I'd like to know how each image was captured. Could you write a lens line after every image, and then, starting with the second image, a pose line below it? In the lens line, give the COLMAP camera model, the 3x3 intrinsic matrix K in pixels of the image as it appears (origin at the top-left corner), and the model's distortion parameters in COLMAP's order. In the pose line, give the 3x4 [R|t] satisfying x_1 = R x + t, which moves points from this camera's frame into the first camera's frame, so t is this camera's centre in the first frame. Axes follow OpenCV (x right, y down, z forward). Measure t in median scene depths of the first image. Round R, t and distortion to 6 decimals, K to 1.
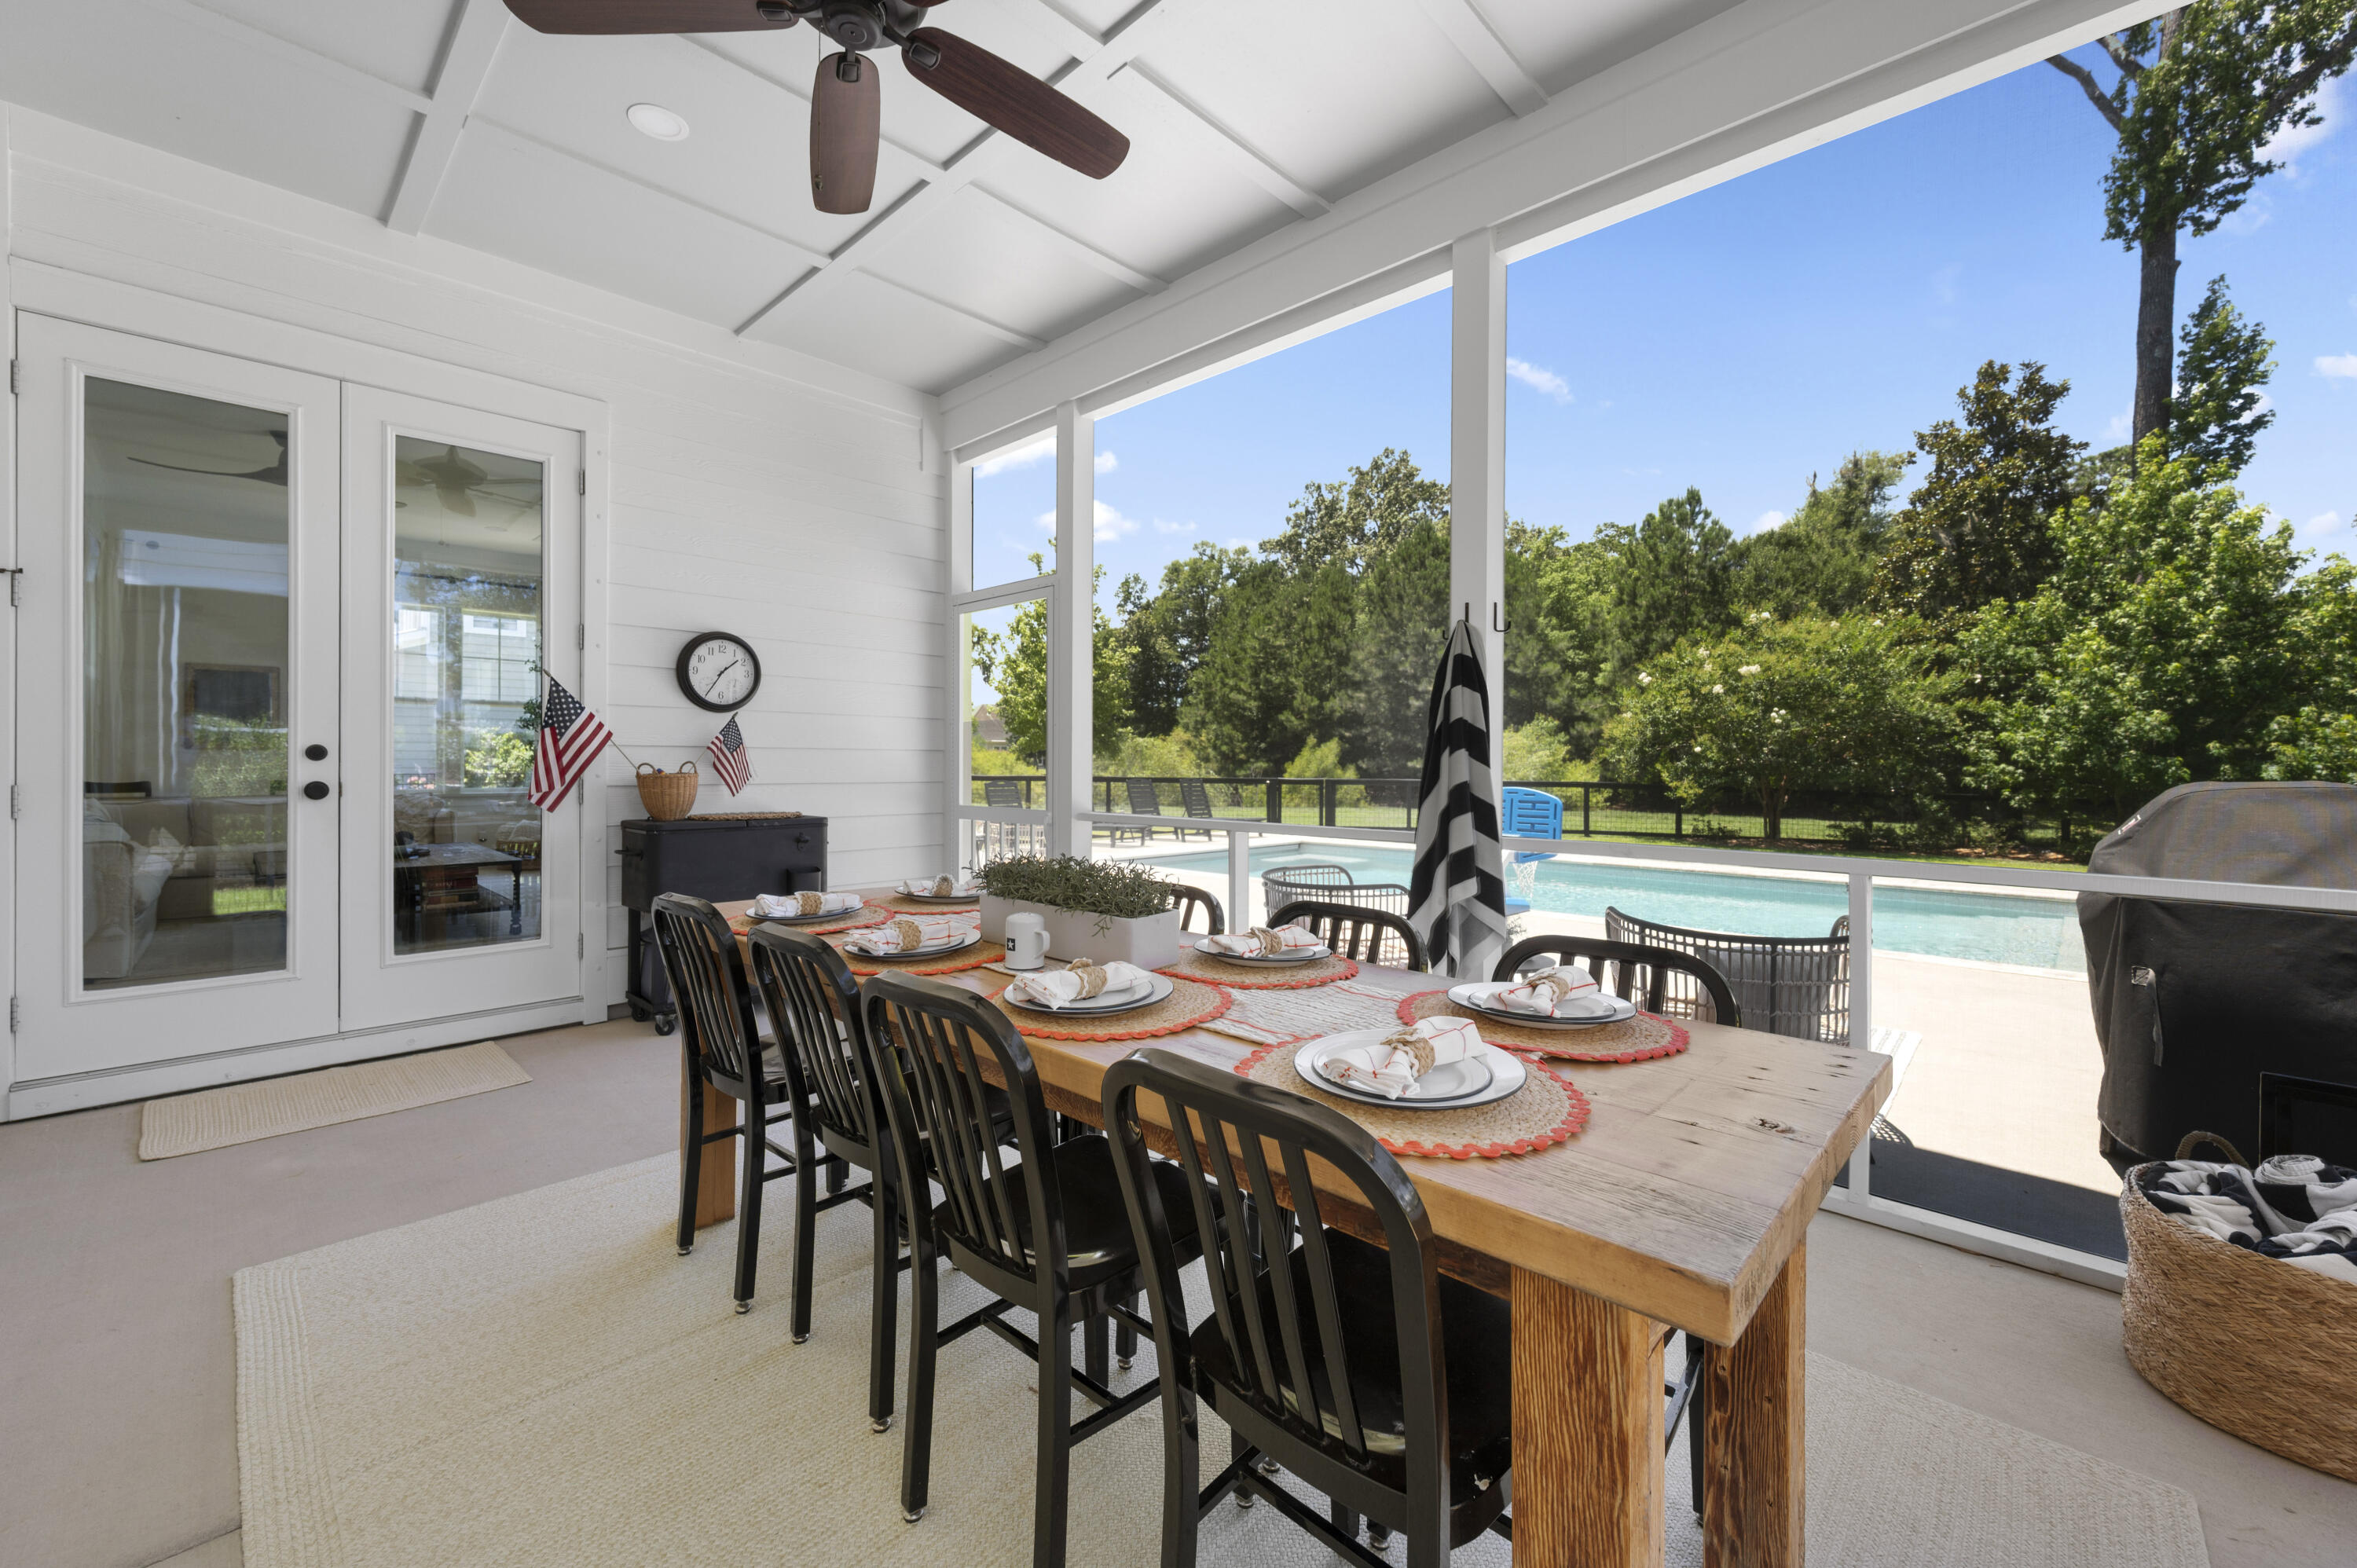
lens RADIAL K [[916.4, 0, 1160.3], [0, 916.4, 781.6], [0, 0, 1]] dist [0.000859, -0.006351]
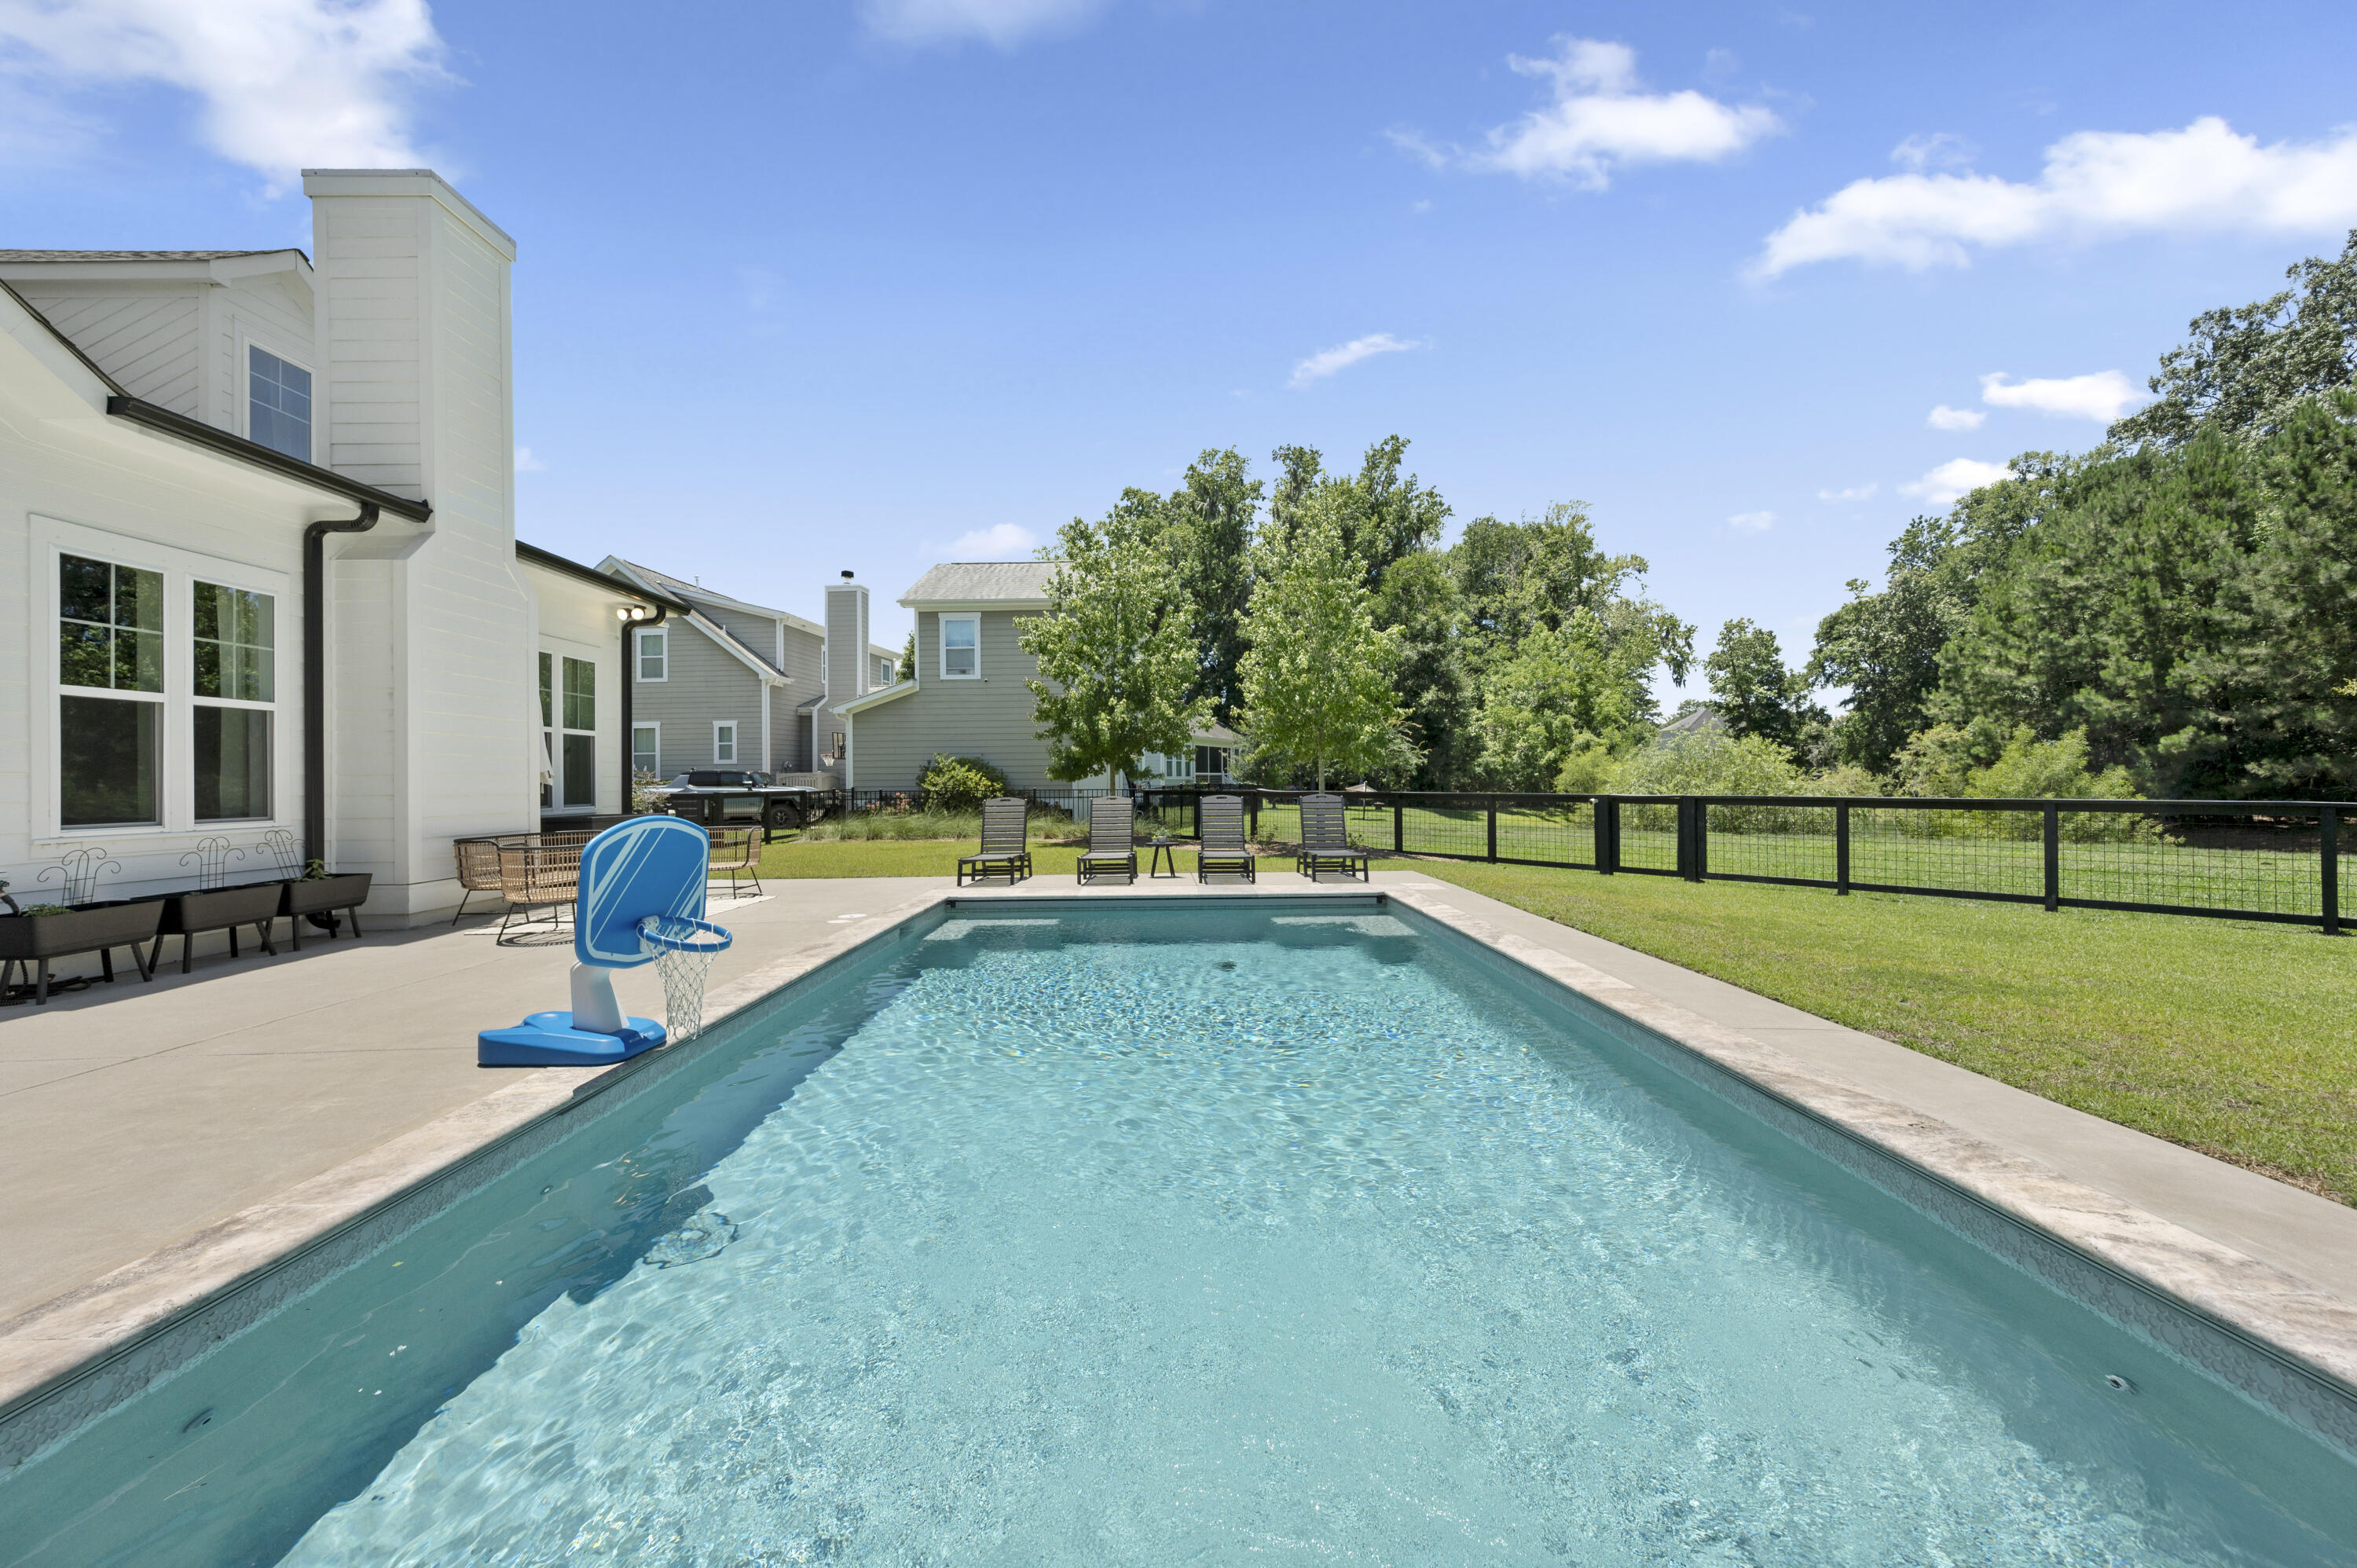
lens RADIAL K [[926.9, 0, 1173.0], [0, 926.9, 785.5], [0, 0, 1]] dist [0.000202, 0.000346]
pose [[0.725150, -0.005929, -0.688565, 0.299552], [-0.003485, 0.999919, -0.012280, 0.000234], [0.688582, 0.011305, 0.725070, 0.257067]]
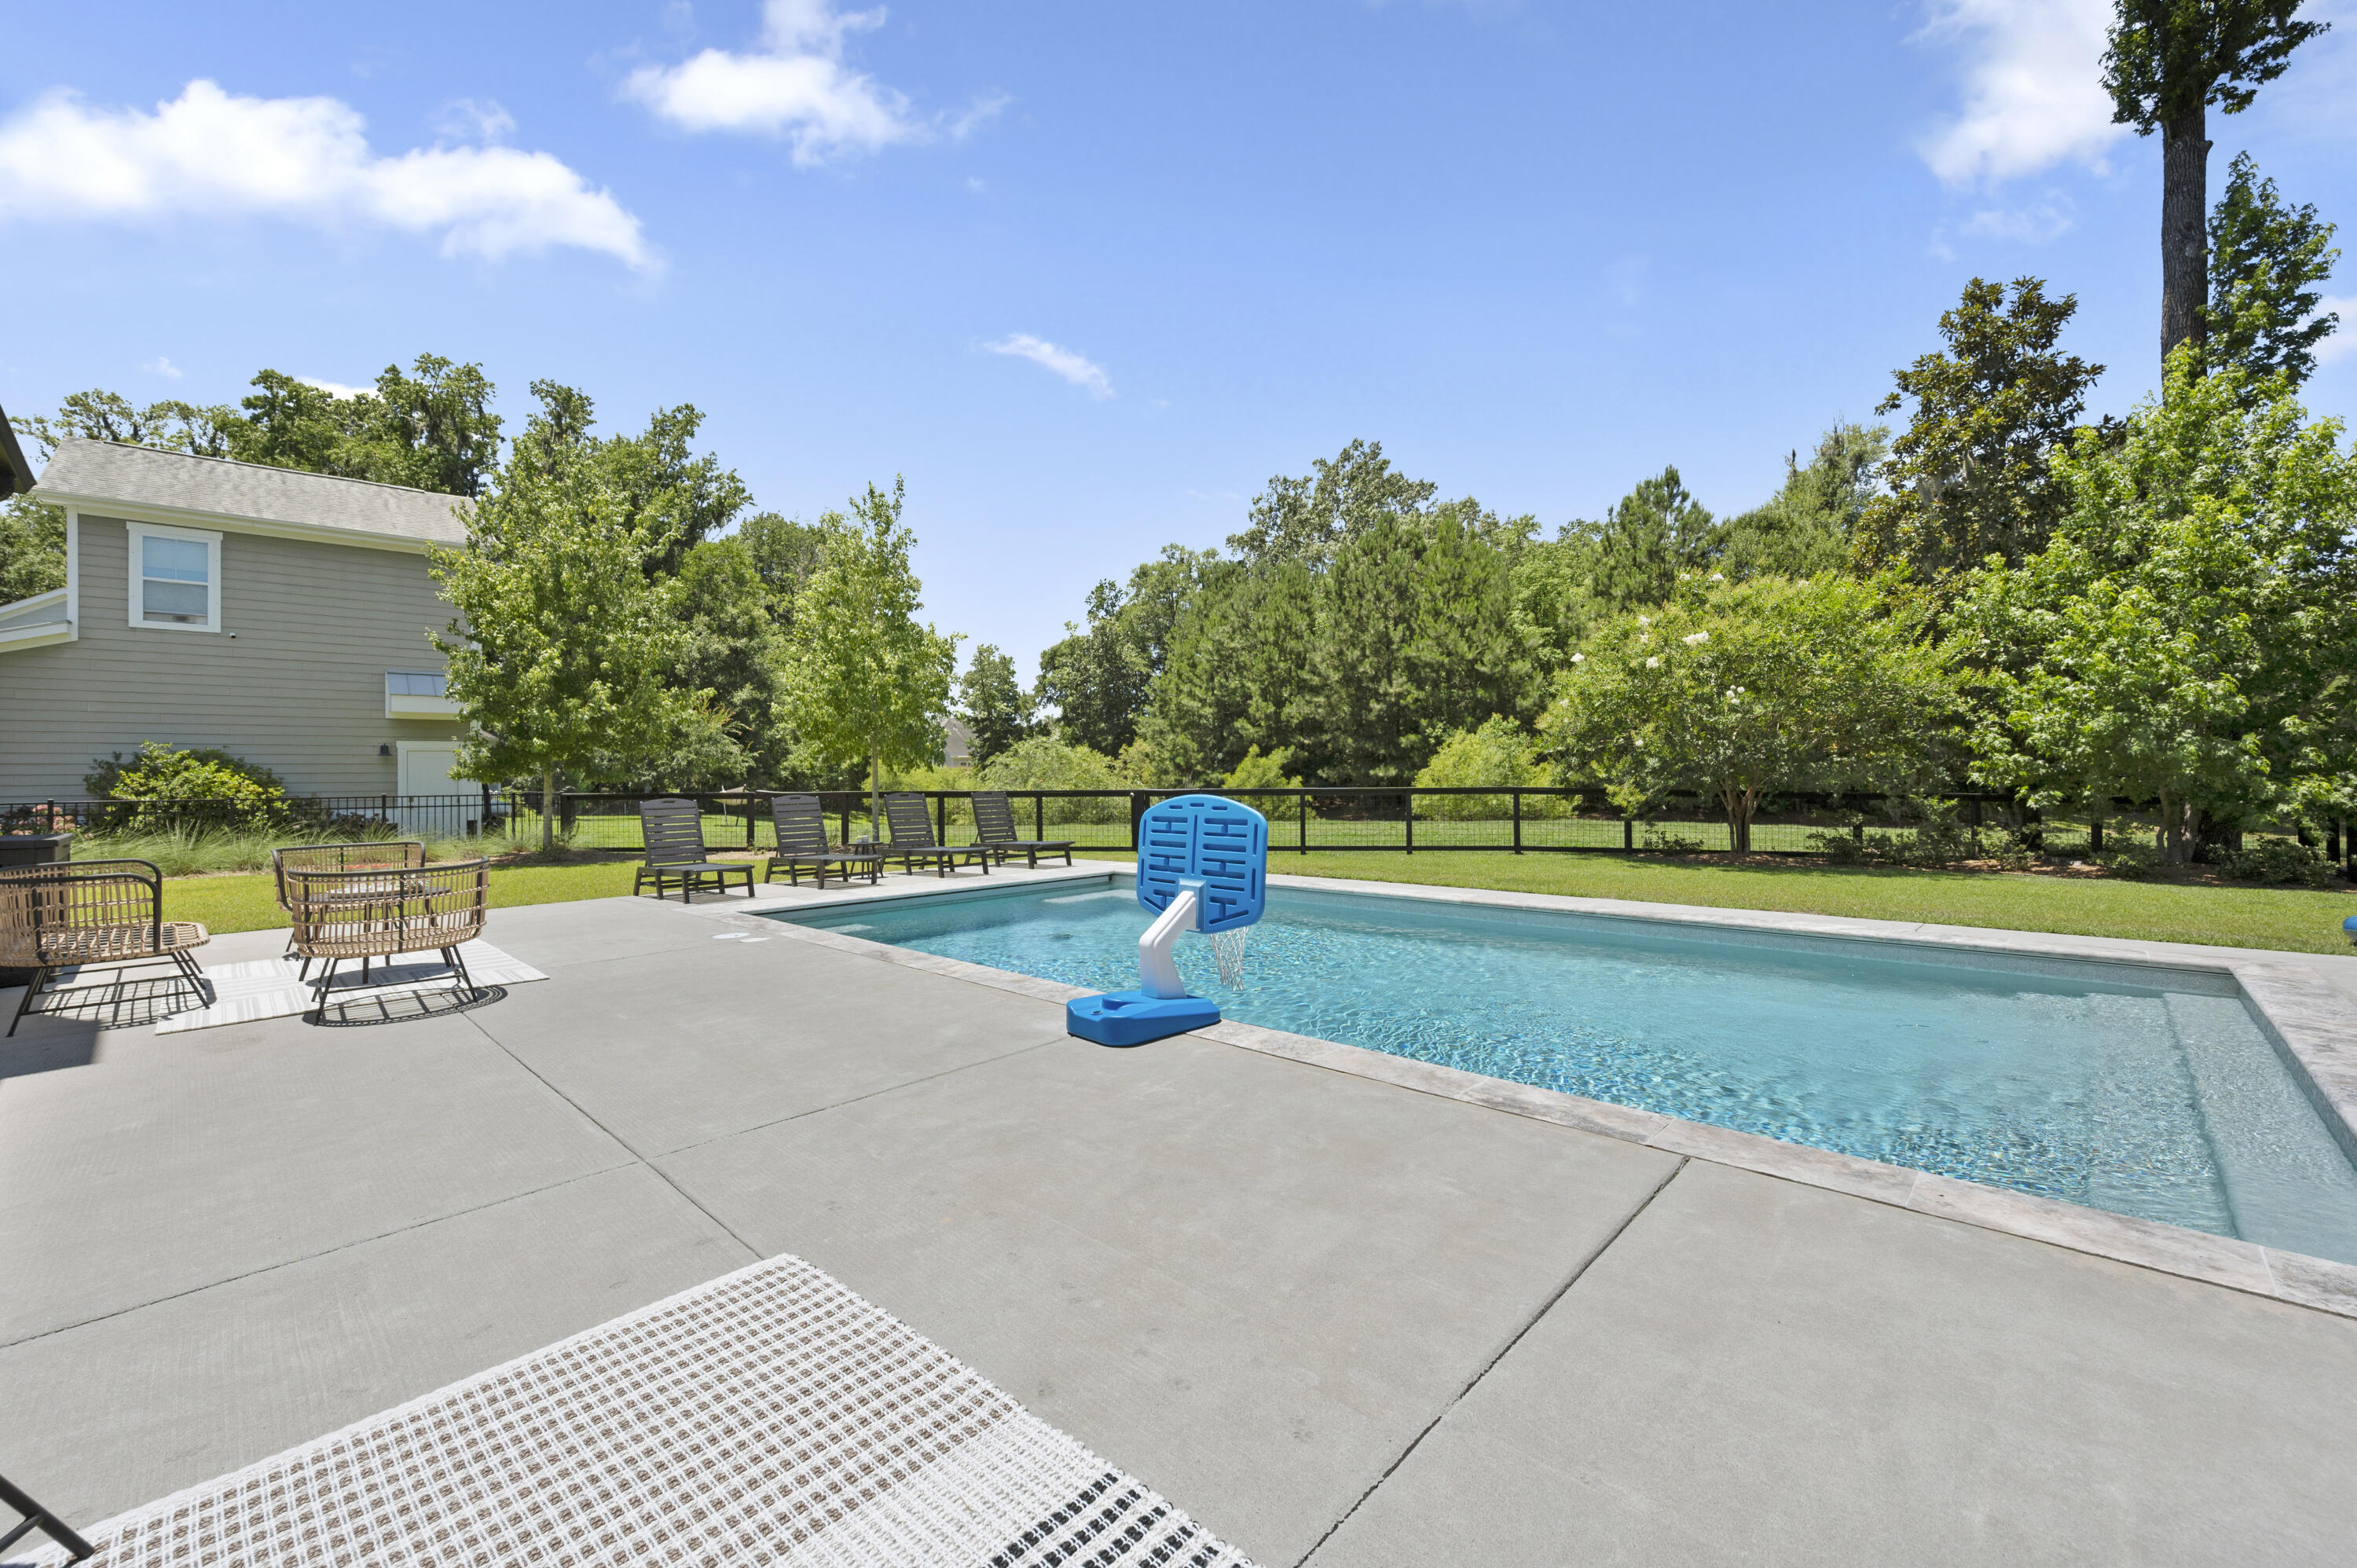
lens RADIAL K [[943.9, 0, 1183.7], [0, 943.9, 769.2], [0, 0, 1]] dist [0.001040, 0.000213]
pose [[0.999349, -0.016787, 0.031920, 0.120180], [0.017736, 0.999401, -0.029705, 0.003766], [-0.031402, 0.030252, 0.999049, 0.142236]]
